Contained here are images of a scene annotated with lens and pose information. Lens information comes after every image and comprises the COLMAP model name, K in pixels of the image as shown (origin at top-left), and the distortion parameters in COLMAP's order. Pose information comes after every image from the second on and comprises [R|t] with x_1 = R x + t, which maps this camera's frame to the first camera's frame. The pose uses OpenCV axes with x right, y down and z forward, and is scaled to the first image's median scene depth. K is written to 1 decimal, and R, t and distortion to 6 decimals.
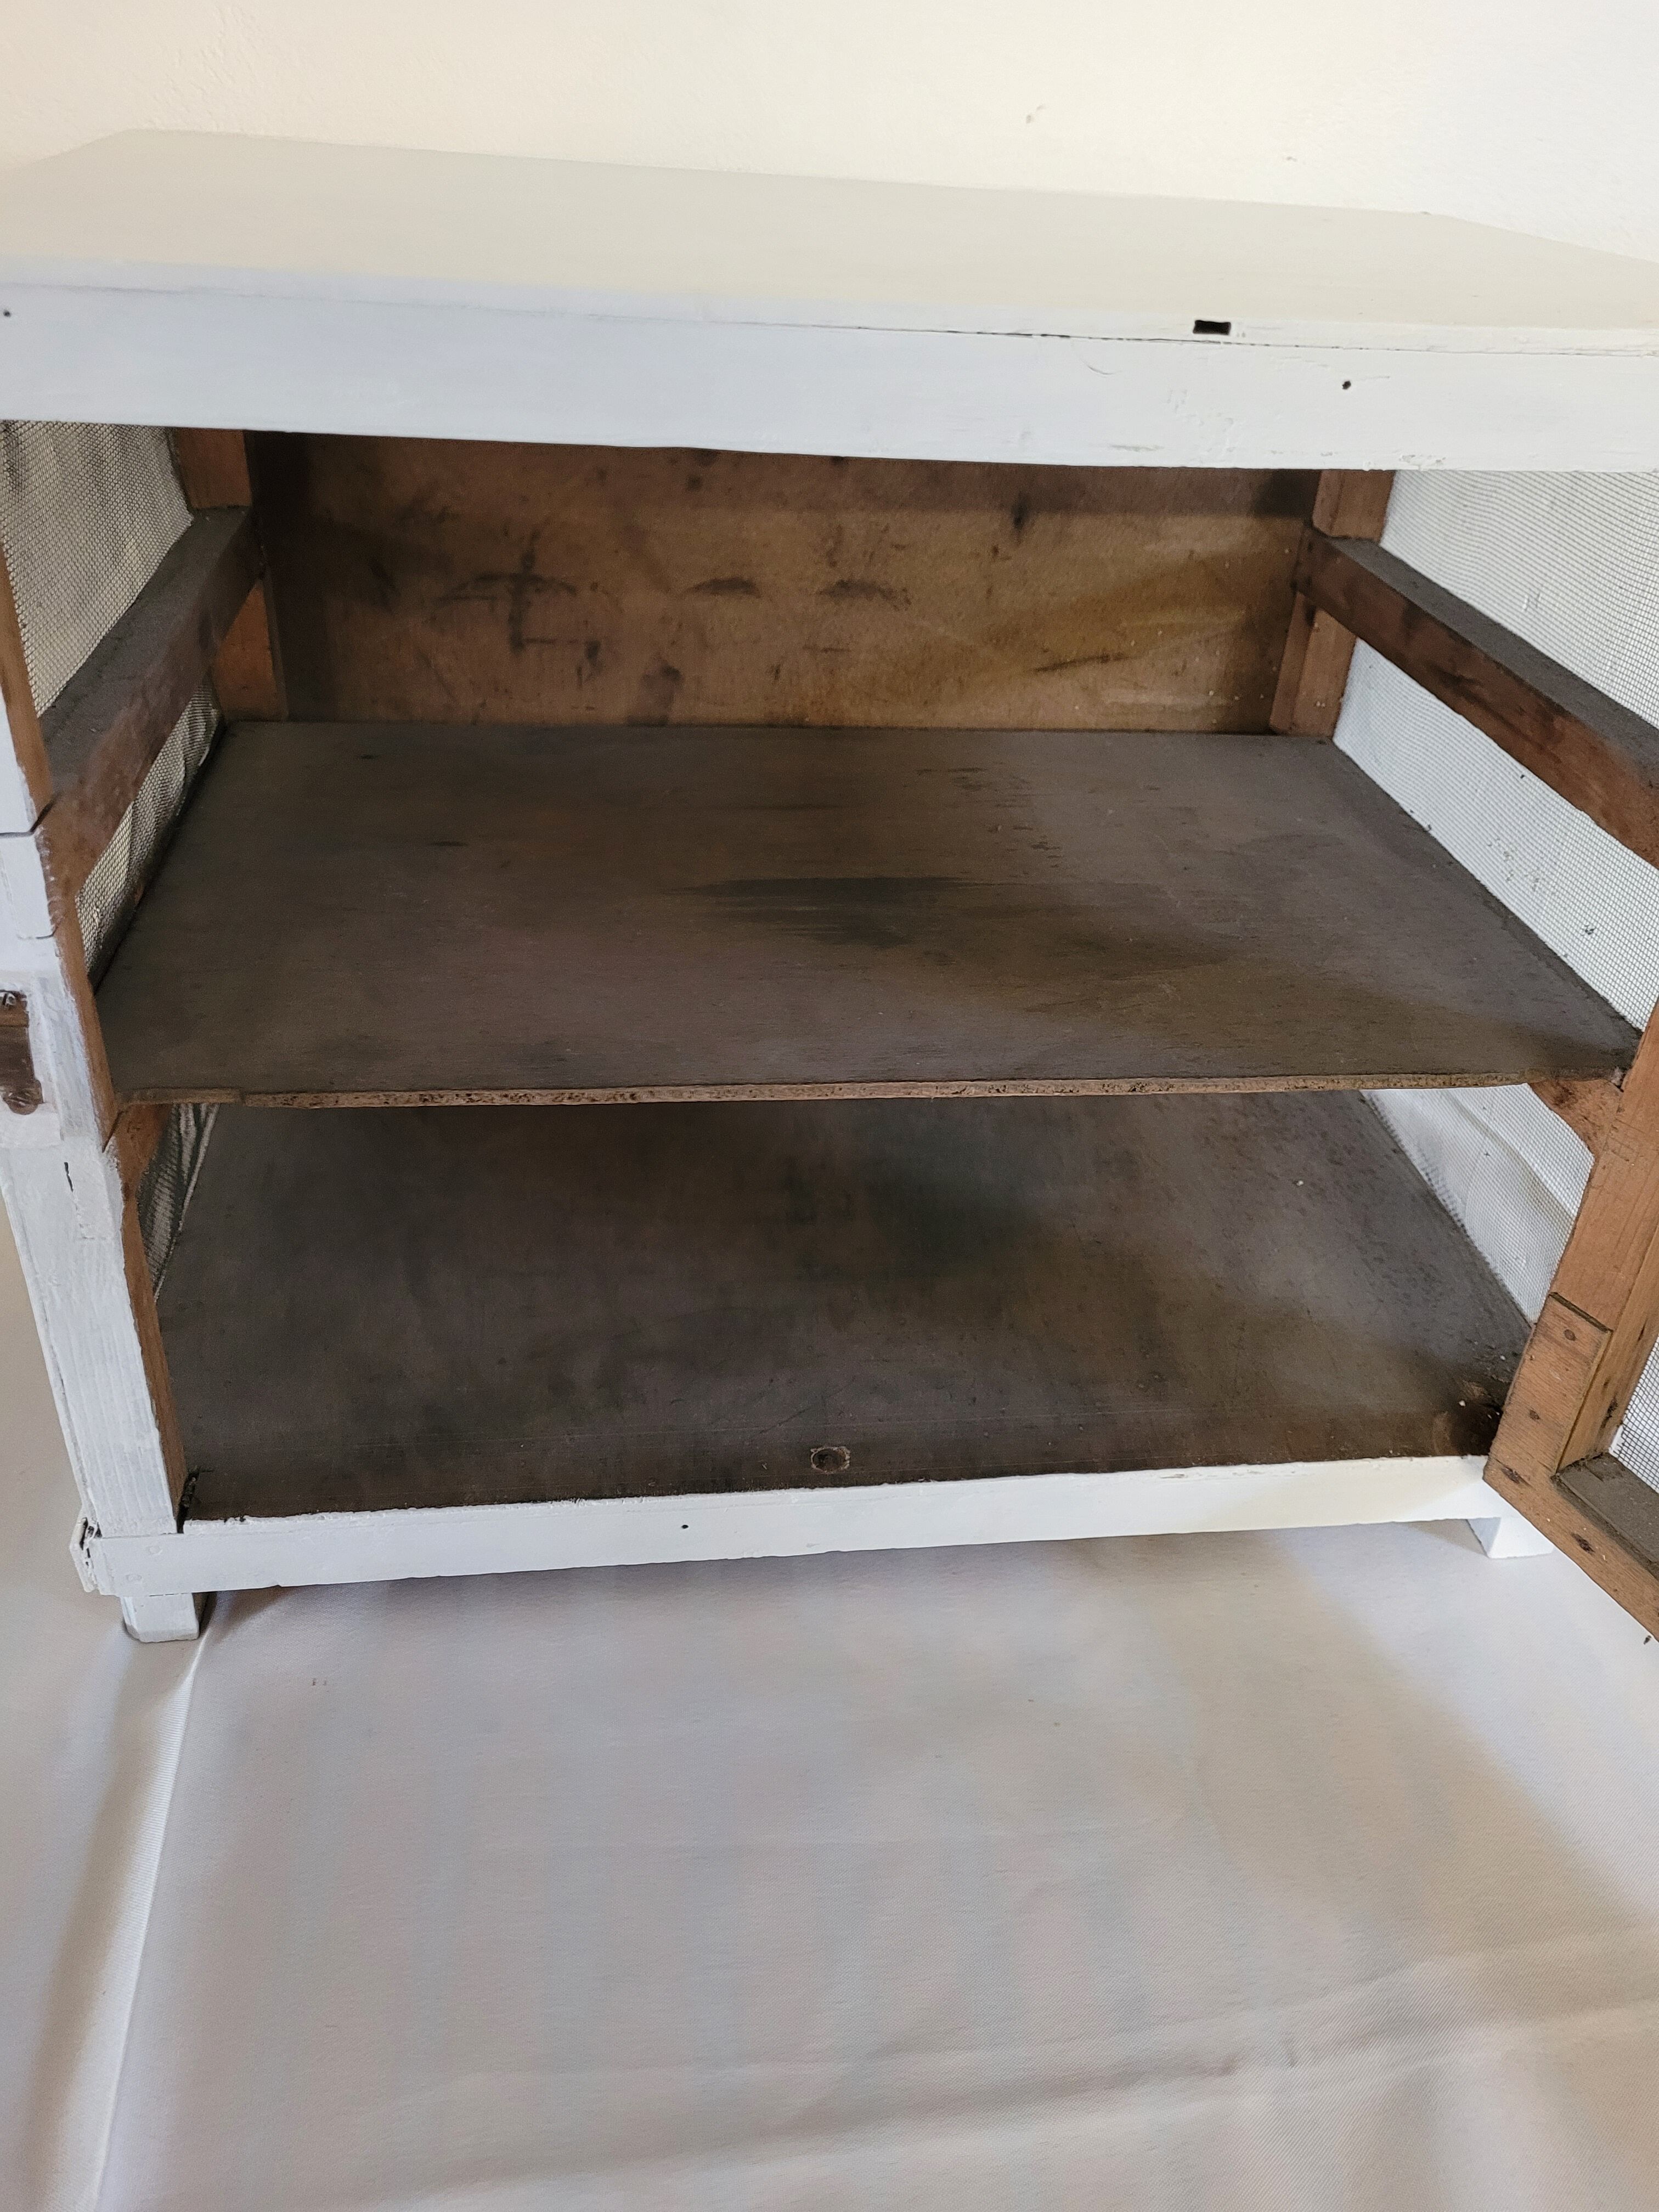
lens RADIAL K [[1698.3, 0, 831.8], [0, 1698.3, 1126.9], [0, 0, 1]] dist [0.005430, -0.005444]
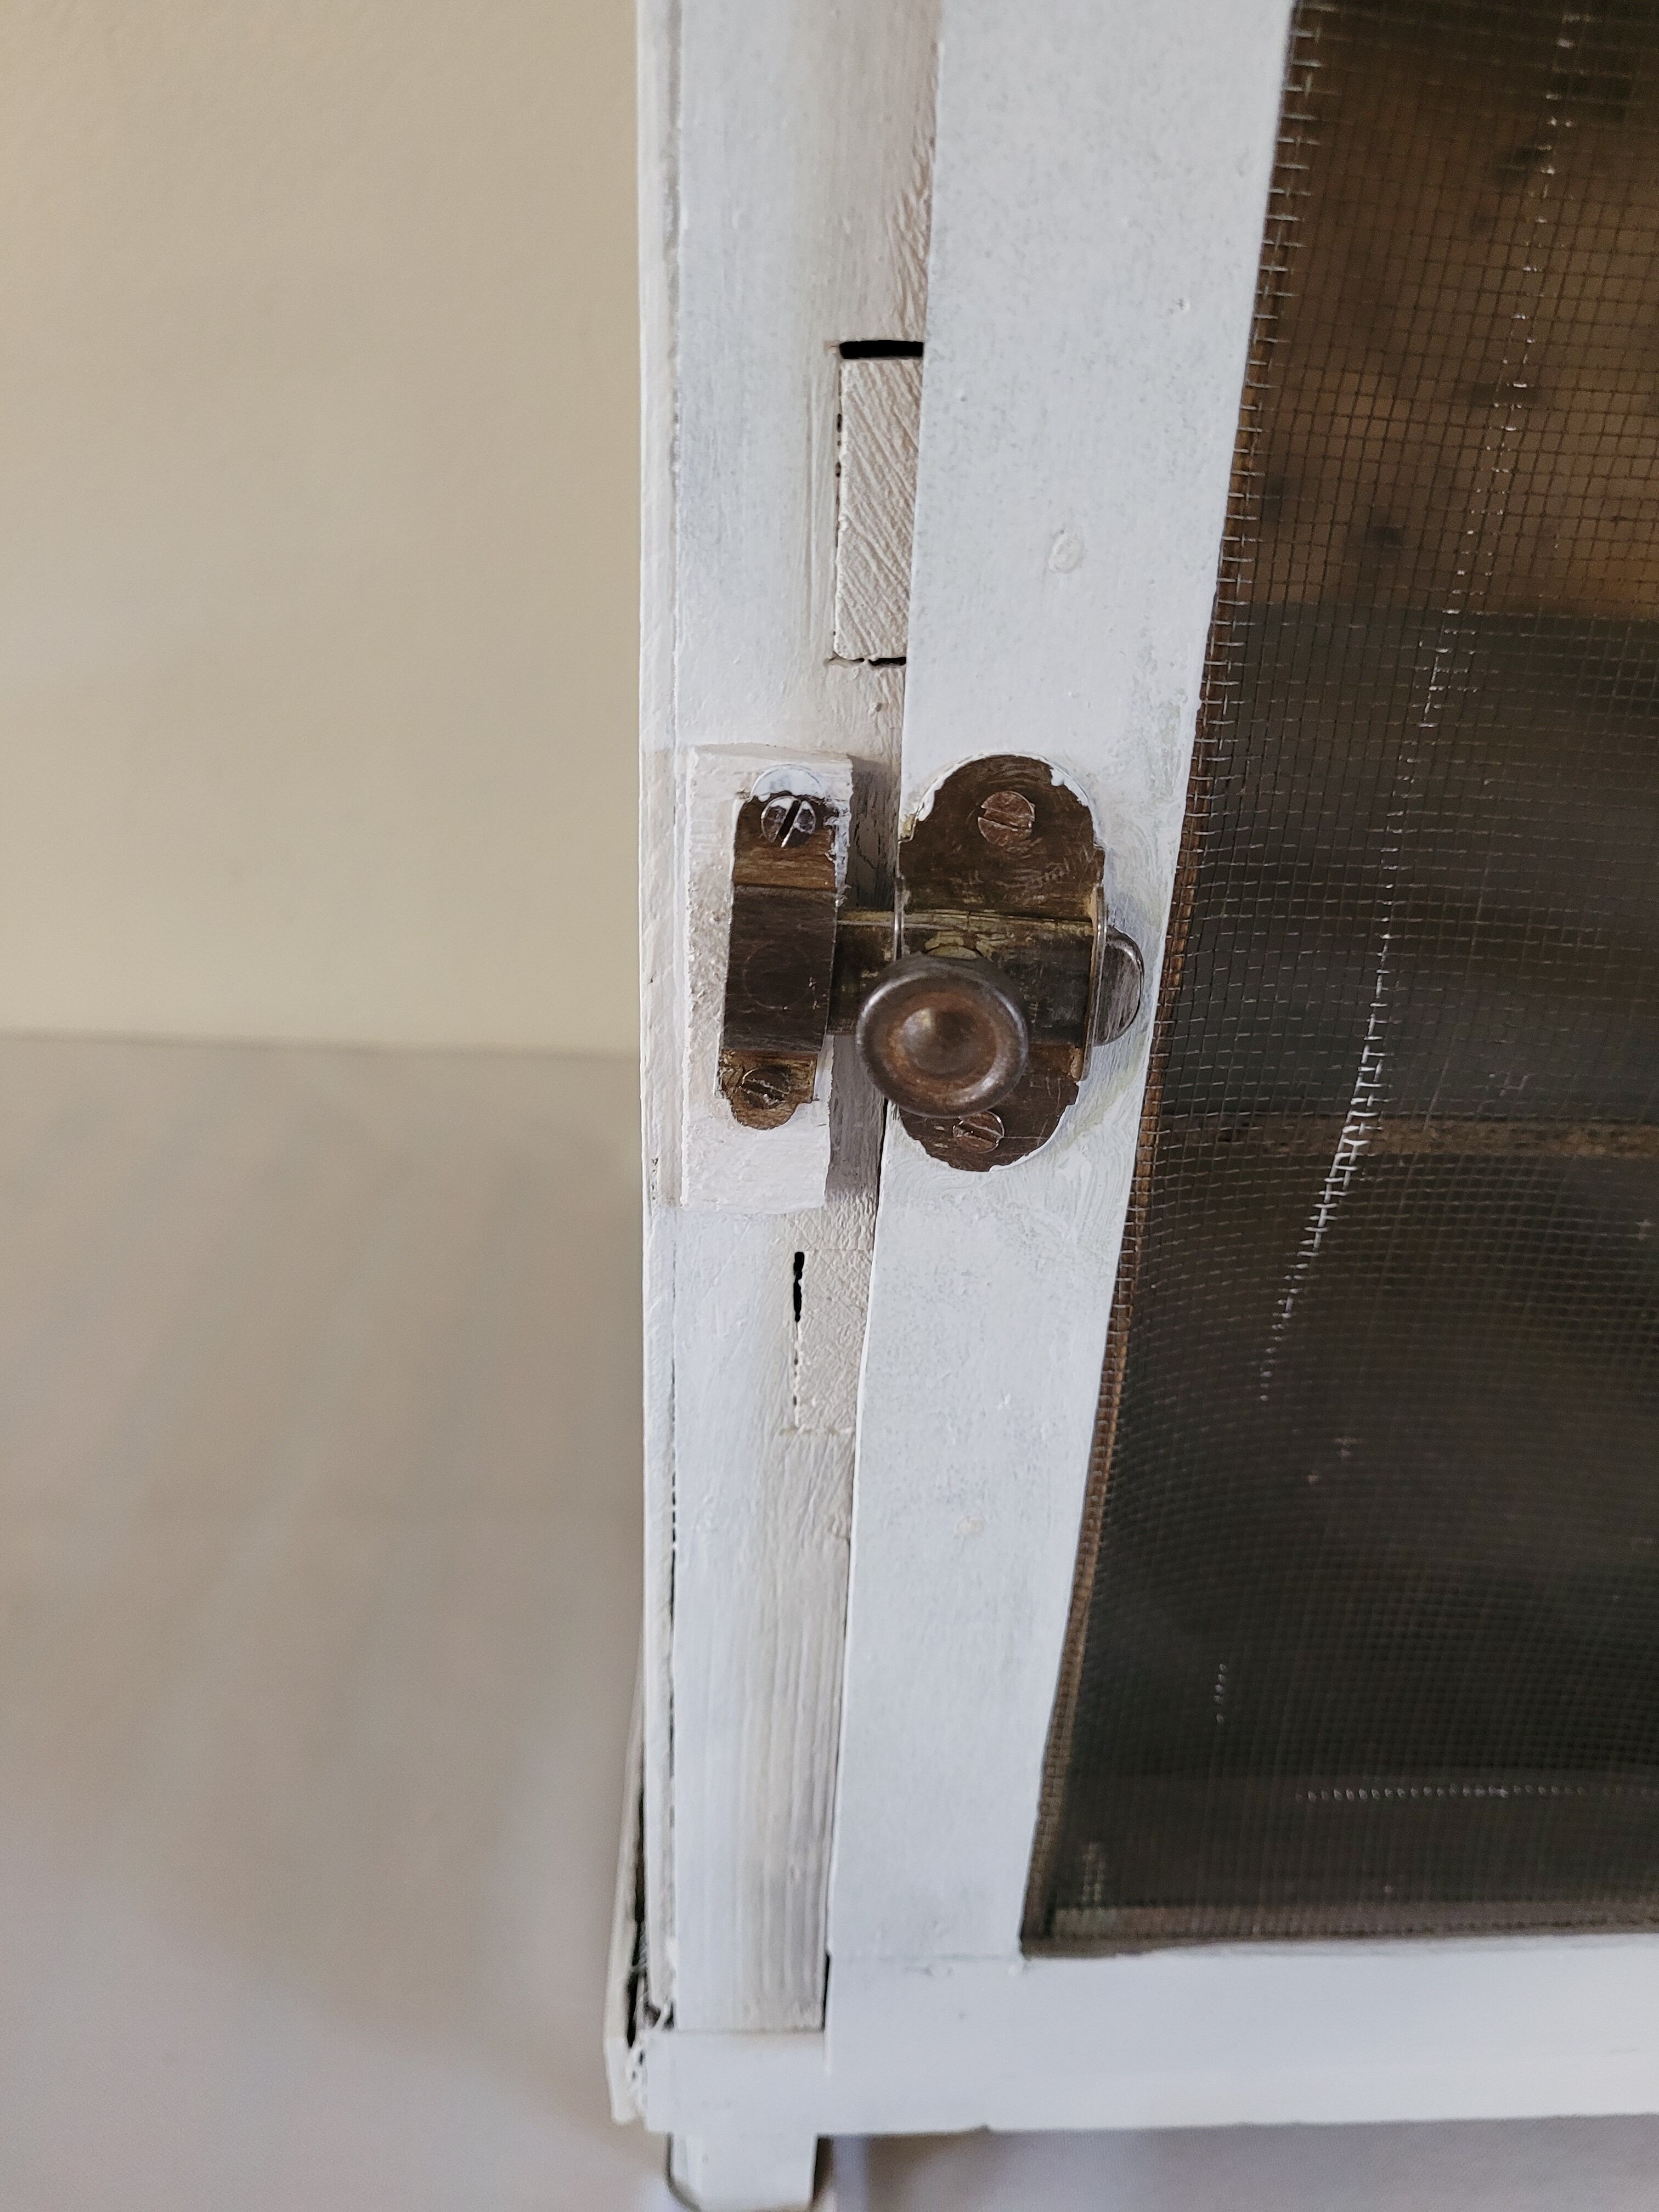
lens RADIAL K [[1839.9, 0, 829.5], [0, 1839.9, 1106.0], [0, 0, 1]] dist [-0.005242, -0.004107]
pose [[0.993327, 0.032804, -0.110567, -0.244253], [-0.040699, 0.996722, -0.069918, 0.010233], [0.107911, 0.073951, 0.991406, 0.339157]]
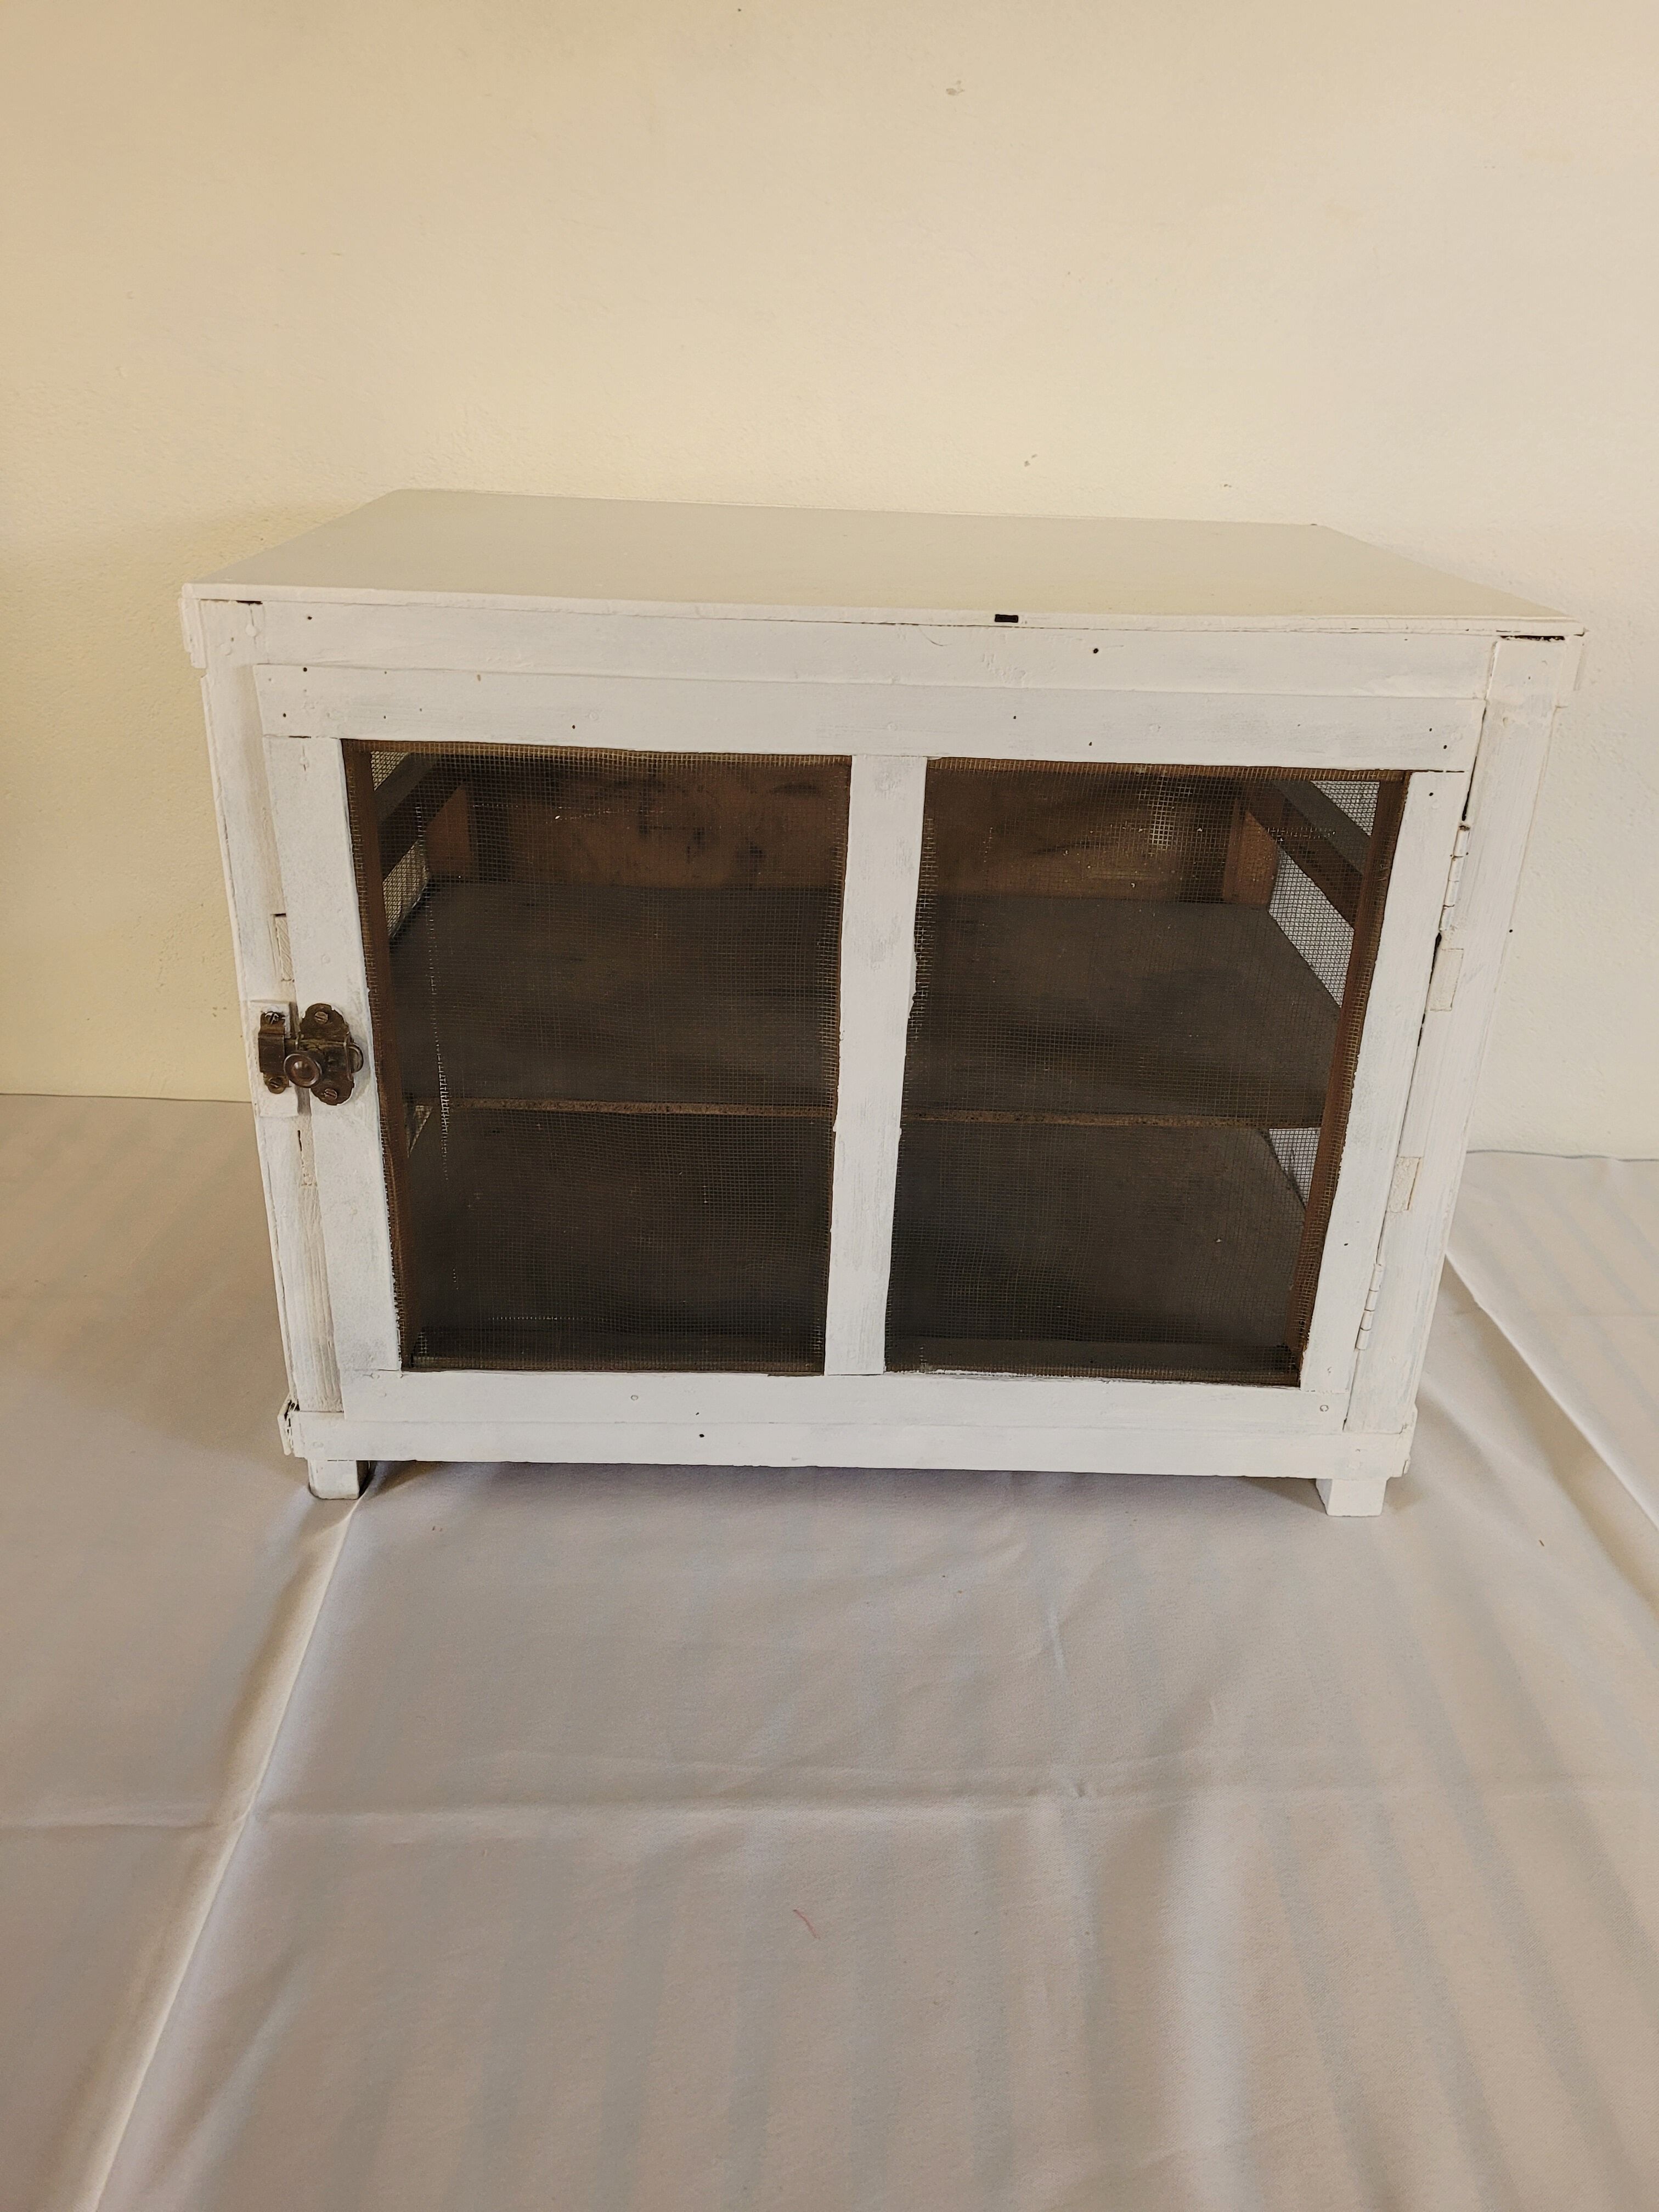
lens RADIAL K [[1675.3, 0, 829.5], [0, 1675.3, 1106.0], [0, 0, 1]] dist [0.010462, -0.000458]
pose [[0.992484, 0.025455, -0.119700, 0.133317], [-0.041866, 0.989733, -0.136661, 0.116589], [0.114992, 0.140646, 0.983359, -0.283677]]
